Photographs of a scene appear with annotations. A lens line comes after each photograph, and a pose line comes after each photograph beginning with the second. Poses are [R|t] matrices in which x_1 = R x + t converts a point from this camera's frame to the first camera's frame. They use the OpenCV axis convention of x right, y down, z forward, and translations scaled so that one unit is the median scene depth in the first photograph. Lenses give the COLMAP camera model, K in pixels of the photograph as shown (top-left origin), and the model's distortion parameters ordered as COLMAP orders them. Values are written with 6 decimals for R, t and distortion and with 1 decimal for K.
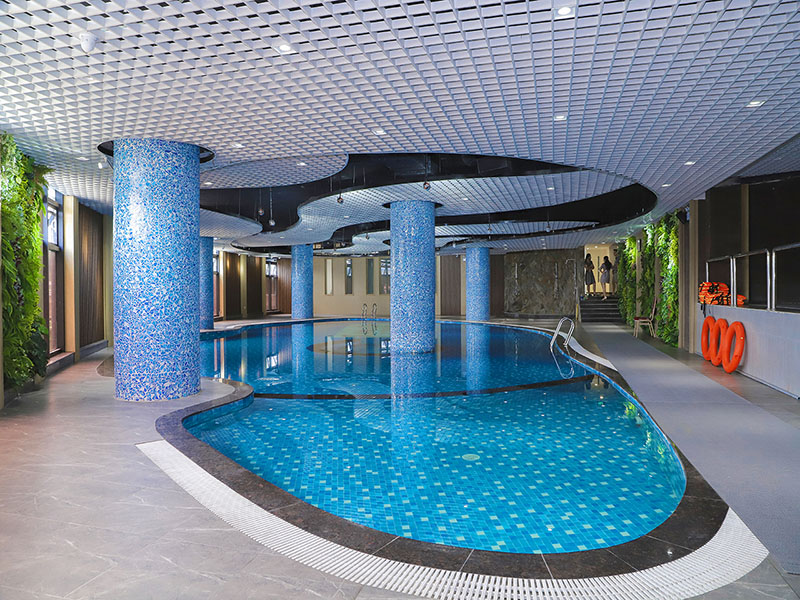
lens RADIAL K [[550.7, 0, 400.0], [0, 550.7, 300.0], [0, 0, 1]] dist [-0.109153, 0.098343]
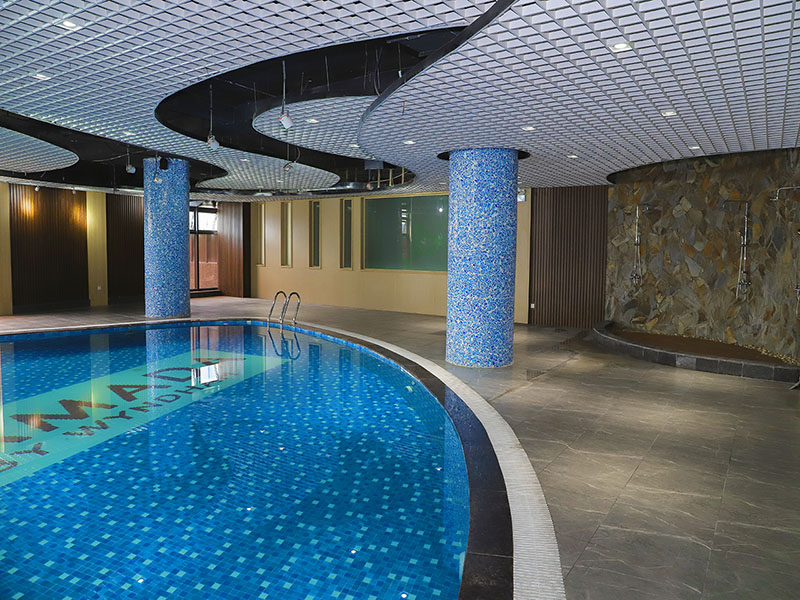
lens RADIAL K [[550.7, 0, 400.0], [0, 550.7, 300.0], [0, 0, 1]] dist [-0.109153, 0.098343]
pose [[0.952150, 0.048040, -0.301833, 0.172563], [-0.026441, 0.996815, 0.075243, -0.023580], [0.304486, -0.063661, 0.950387, 0.577323]]
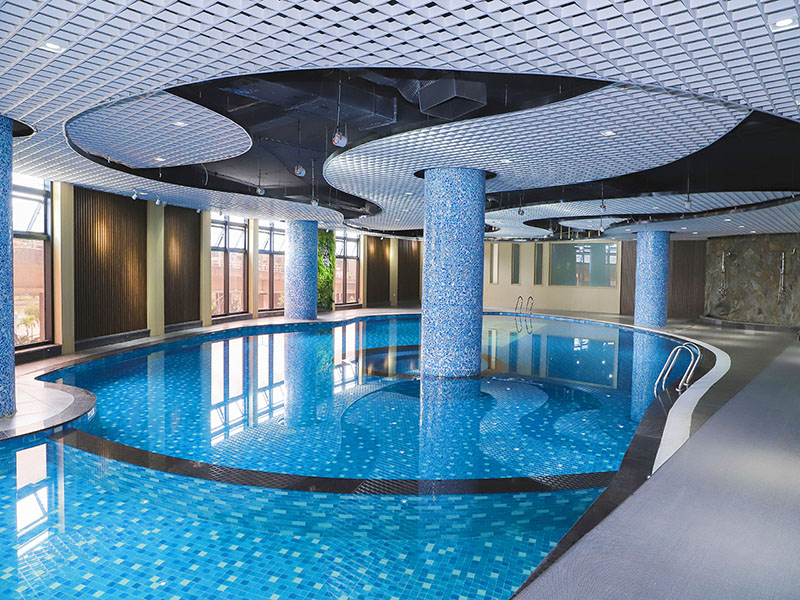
lens RADIAL K [[550.7, 0, 400.0], [0, 550.7, 300.0], [0, 0, 1]] dist [-0.109153, 0.098343]
pose [[0.902303, 0.048332, -0.428384, 0.132860], [-0.034239, 0.998591, 0.040546, -0.016053], [0.429740, -0.021918, 0.902687, 0.147812]]
